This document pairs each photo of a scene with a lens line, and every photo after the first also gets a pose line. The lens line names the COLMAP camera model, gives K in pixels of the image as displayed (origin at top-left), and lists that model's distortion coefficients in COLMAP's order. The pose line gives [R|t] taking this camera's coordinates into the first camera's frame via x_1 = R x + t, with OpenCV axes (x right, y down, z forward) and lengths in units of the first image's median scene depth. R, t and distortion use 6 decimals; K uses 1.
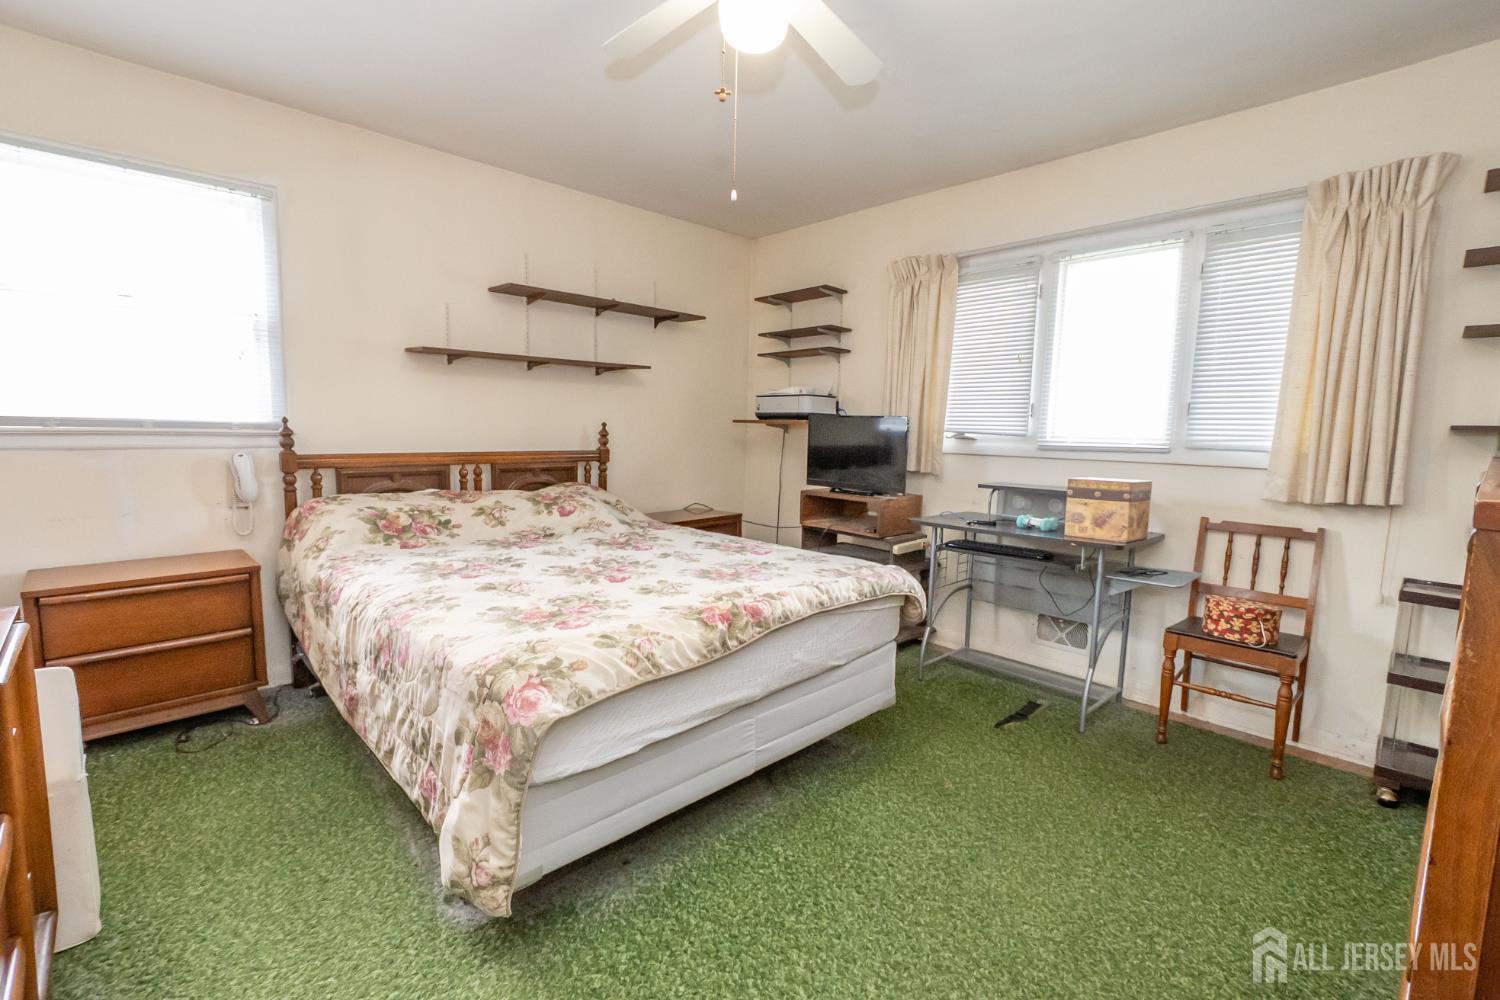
lens RADIAL K [[665.7, 0, 742.5], [0, 665.7, 501.4], [0, 0, 1]] dist [0.003444, -0.003663]
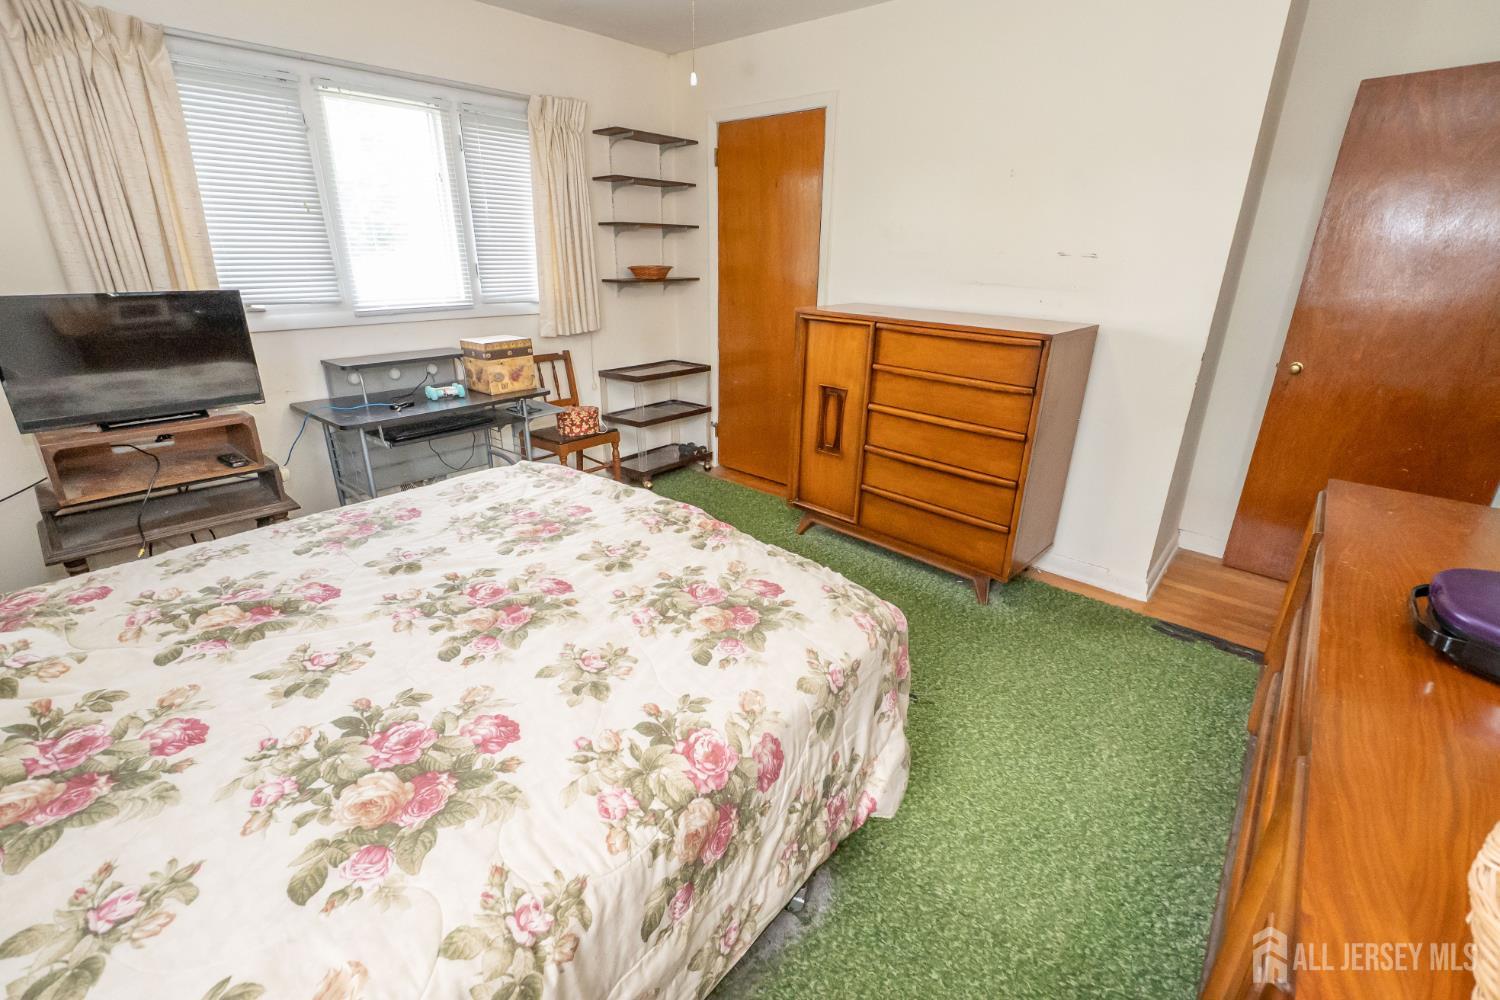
lens RADIAL K [[665.7, 0, 744.7], [0, 665.7, 501.8], [0, 0, 1]] dist [0.003444, -0.003663]
pose [[-0.117167, -0.373804, 0.920078, -0.702338], [0.089496, 0.918715, 0.384647, -0.187206], [-0.989072, 0.127411, -0.074189, 0.720597]]
